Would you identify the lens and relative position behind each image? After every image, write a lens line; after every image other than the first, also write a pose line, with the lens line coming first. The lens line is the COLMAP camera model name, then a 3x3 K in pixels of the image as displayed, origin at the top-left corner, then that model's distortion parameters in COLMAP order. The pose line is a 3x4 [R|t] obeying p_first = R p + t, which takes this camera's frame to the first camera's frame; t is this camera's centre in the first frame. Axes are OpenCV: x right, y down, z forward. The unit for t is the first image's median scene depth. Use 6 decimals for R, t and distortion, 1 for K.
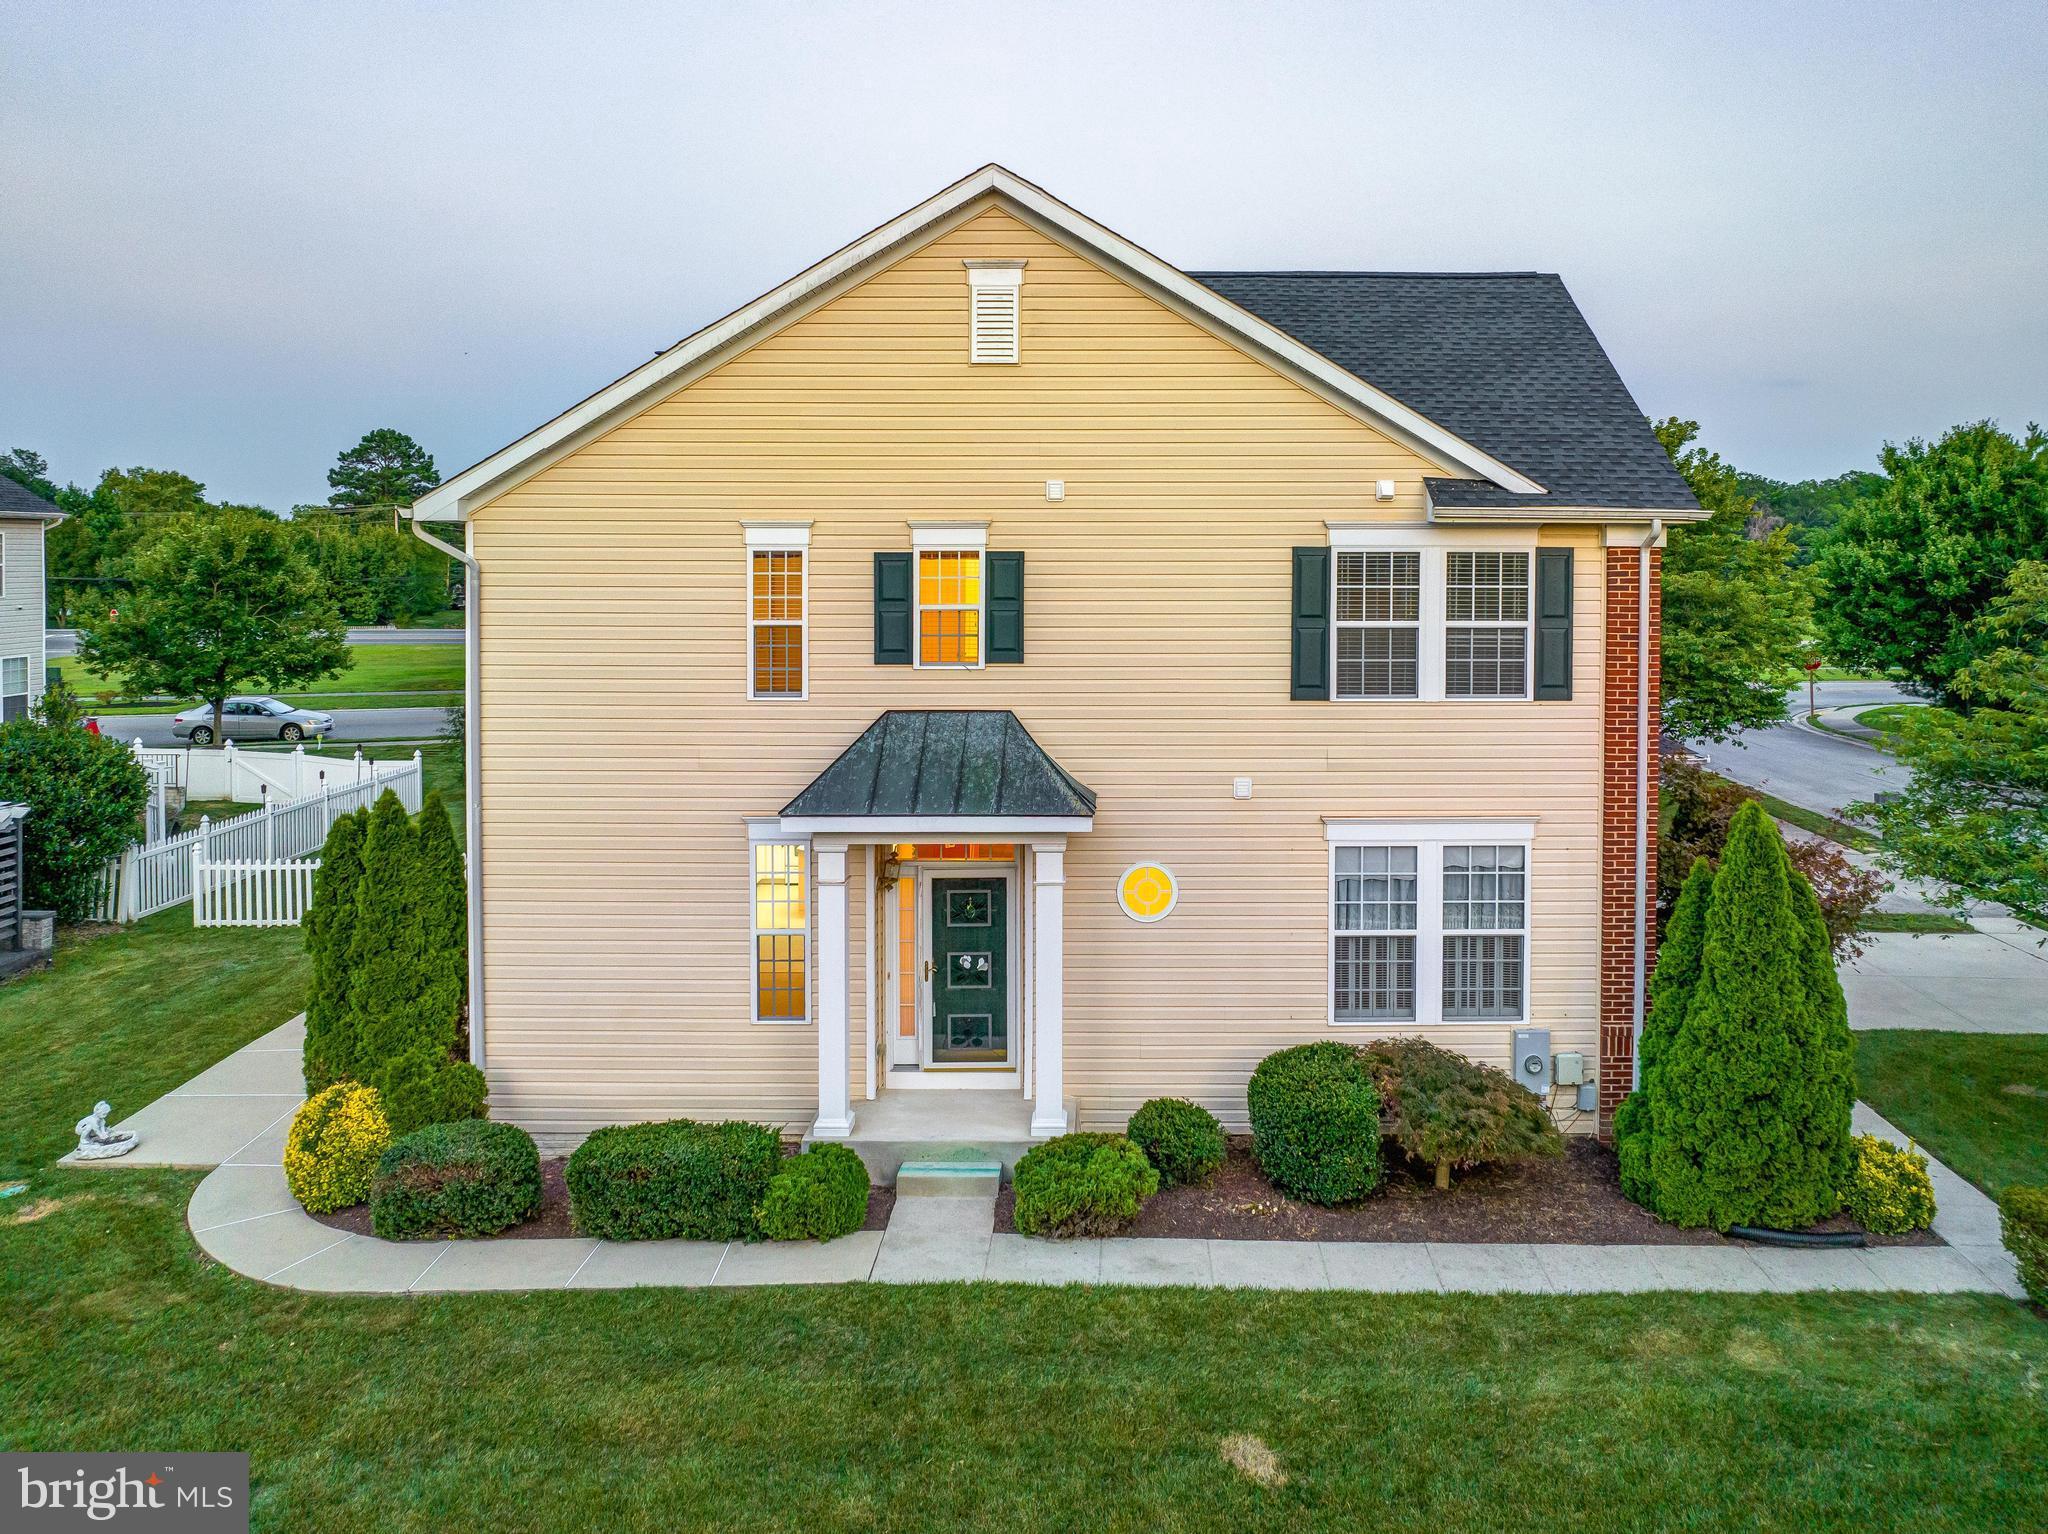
lens RADIAL K [[1443.6, 0, 1136.0], [0, 1443.6, 616.1], [0, 0, 1]] dist [-0.050598, 0.022888]
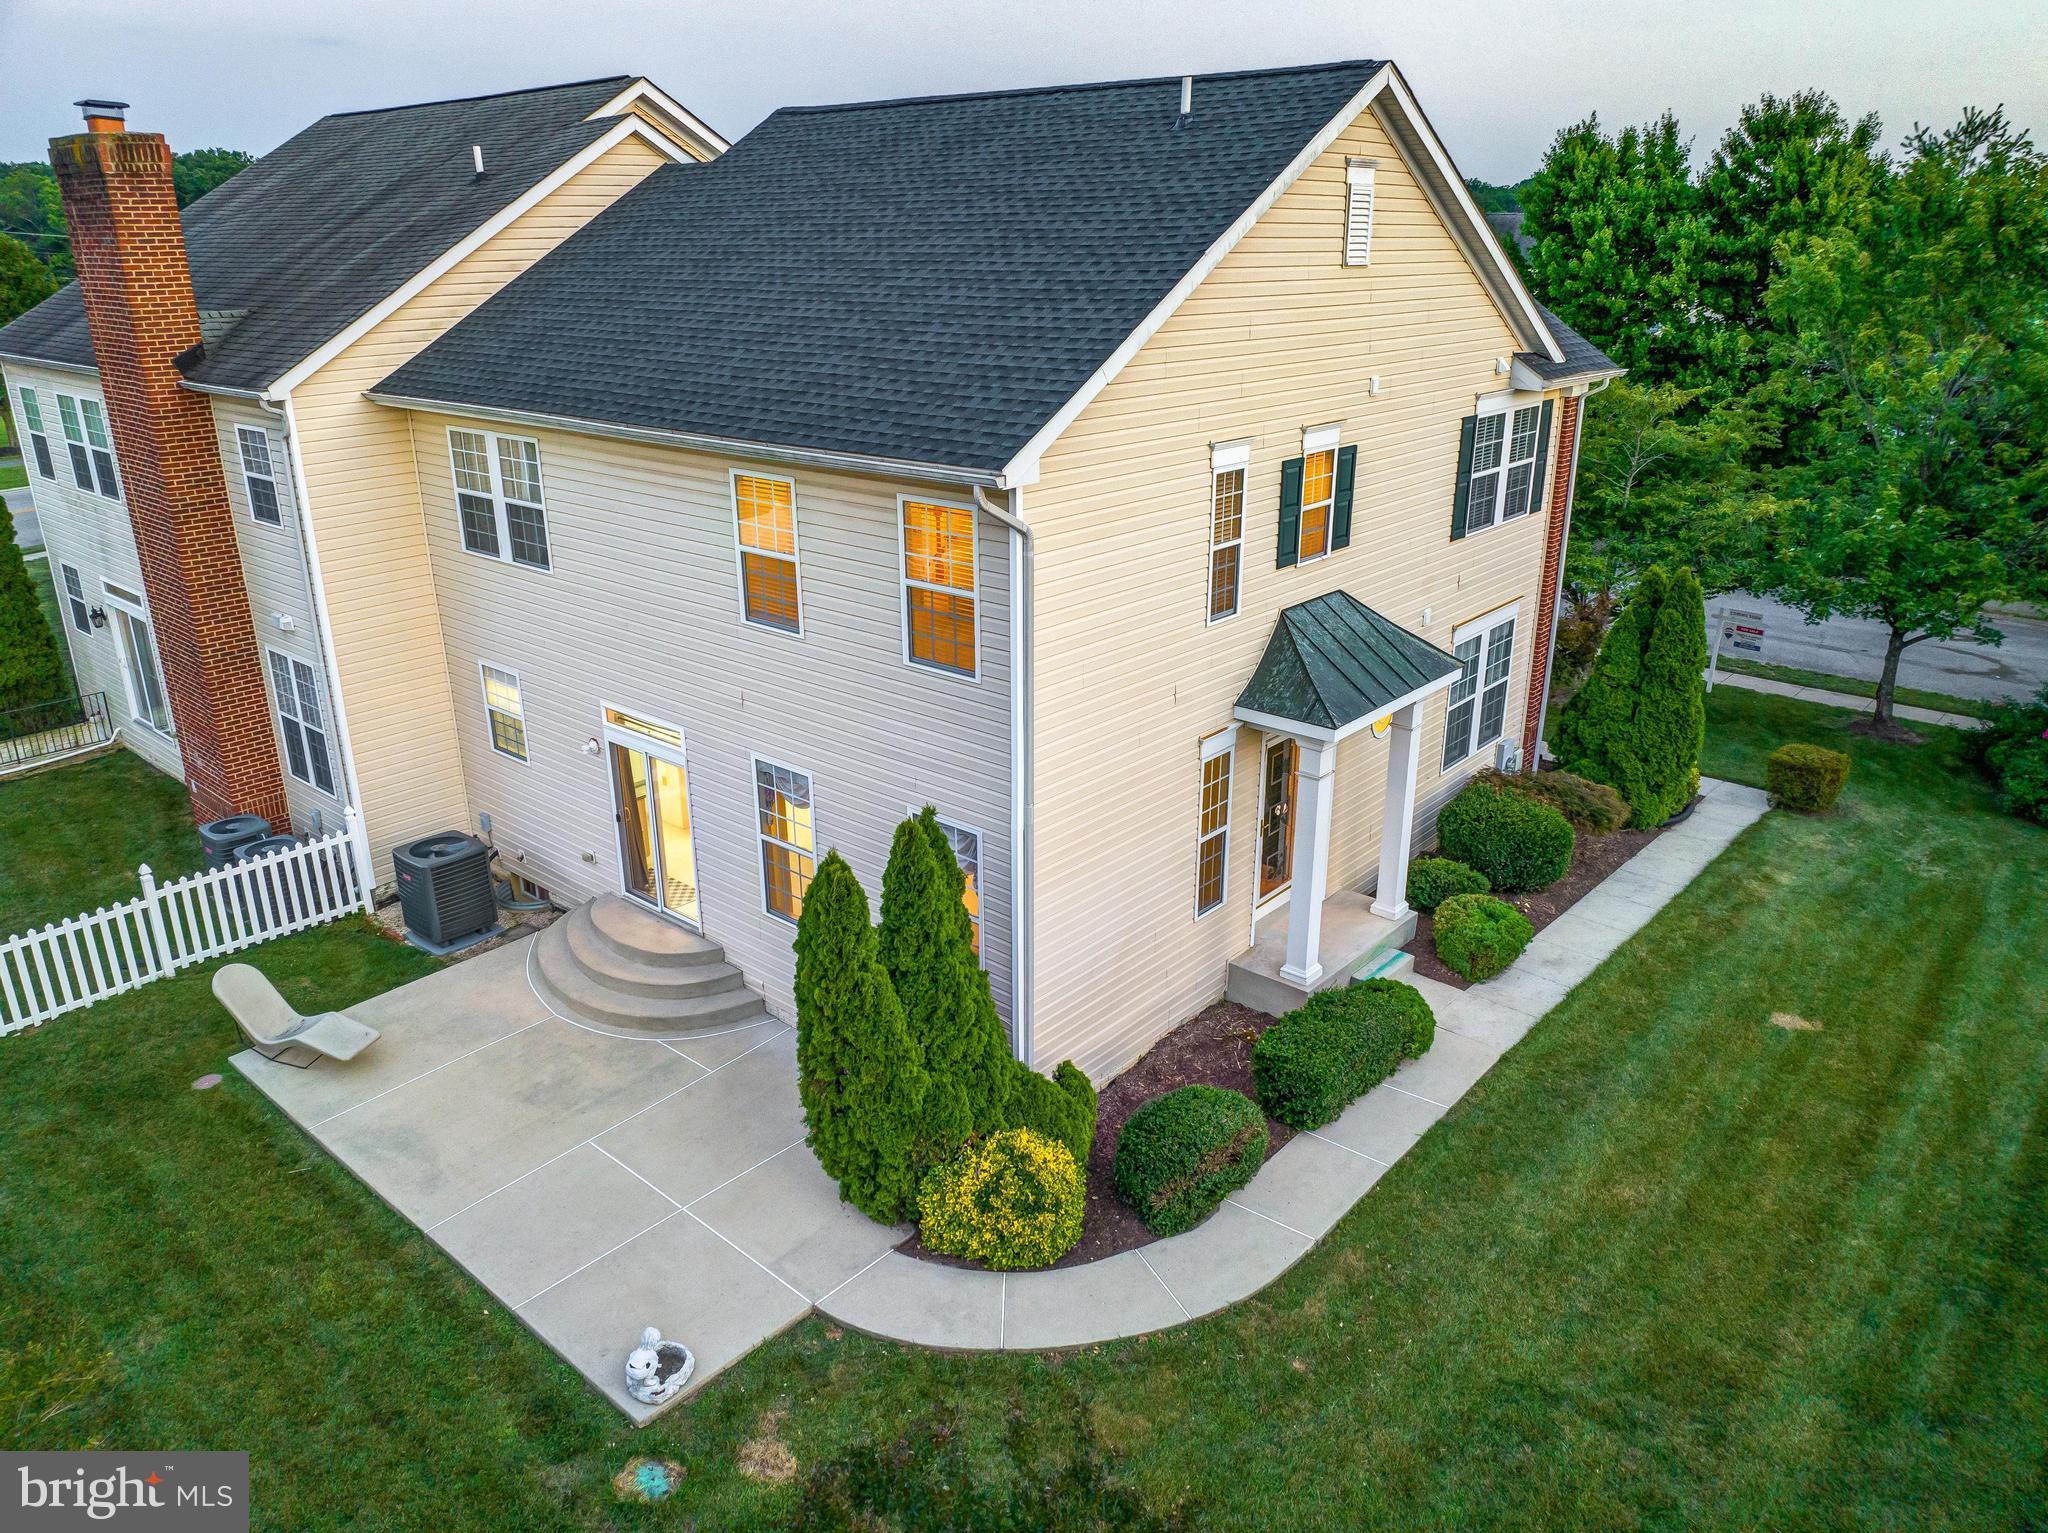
lens RADIAL K [[1443.6, 0, 1023.6], [0, 1443.6, 759.9], [0, 0, 1]] dist [-0.050598, 0.022888]
pose [[0.662905, -0.262005, 0.701363, -1.071588], [0.011058, 0.940094, 0.340735, -0.194130], [-0.748622, -0.218119, 0.626091, 0.454709]]
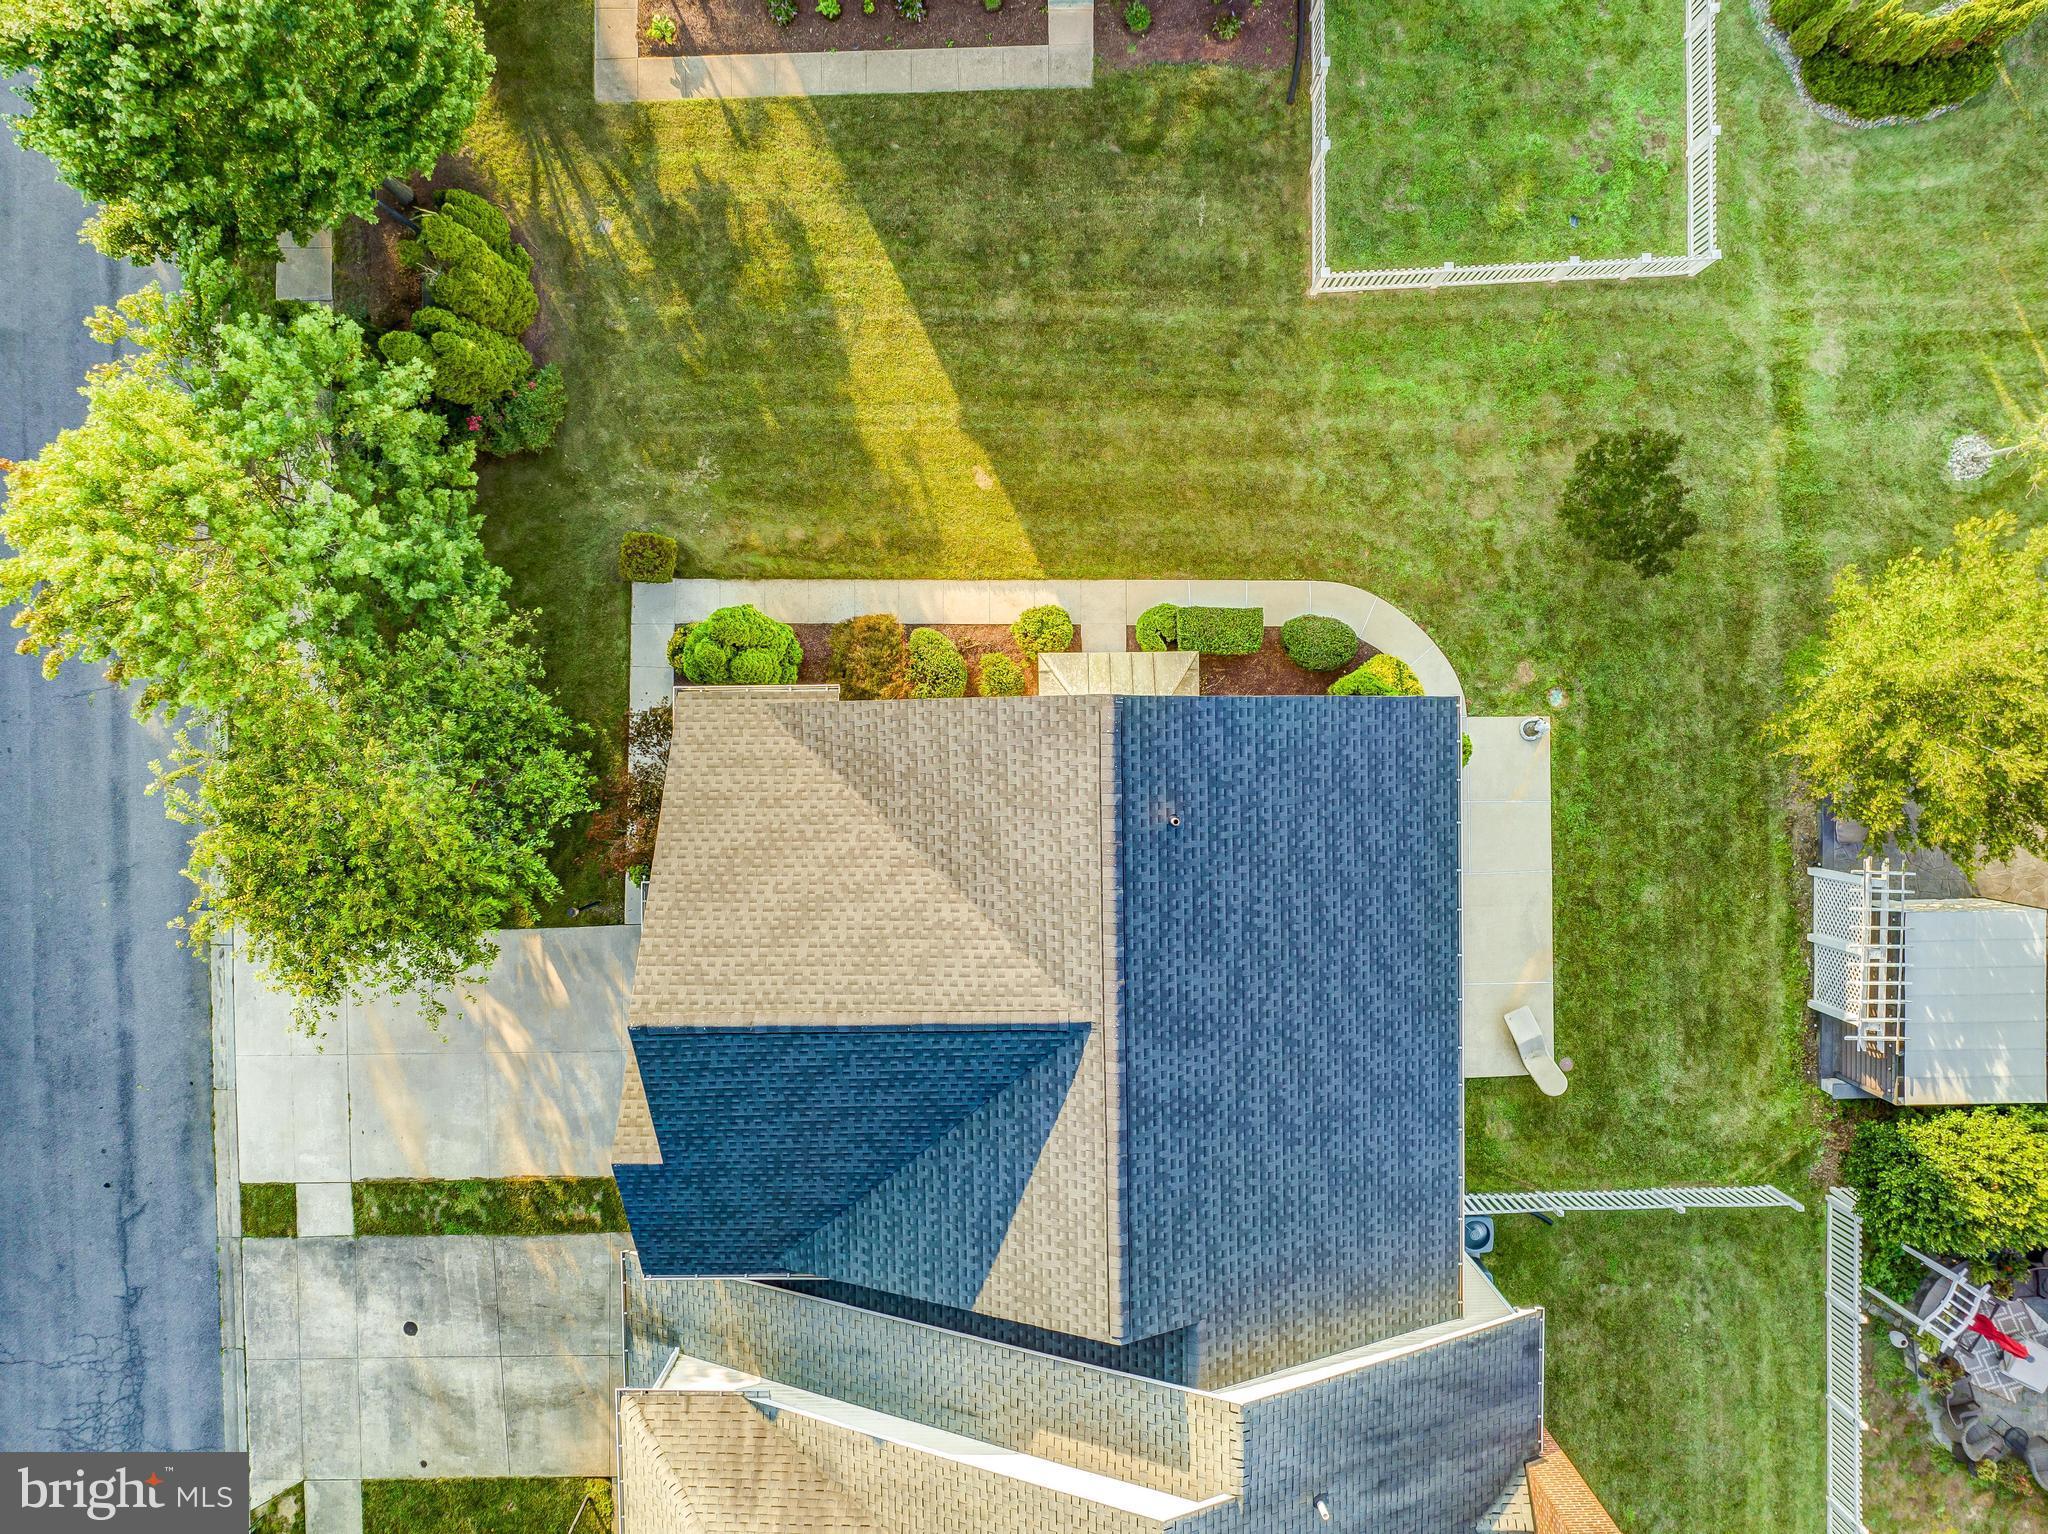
lens RADIAL K [[1443.6, 0, 1044.5], [0, 1443.6, 775.3], [0, 0, 1]] dist [-0.050598, 0.022888]
pose [[-0.999963, 0.000547, 0.008557, -0.053783], [0.008528, -0.040526, 0.999142, -1.702155], [0.000893, 0.999178, 0.040520, 1.001160]]
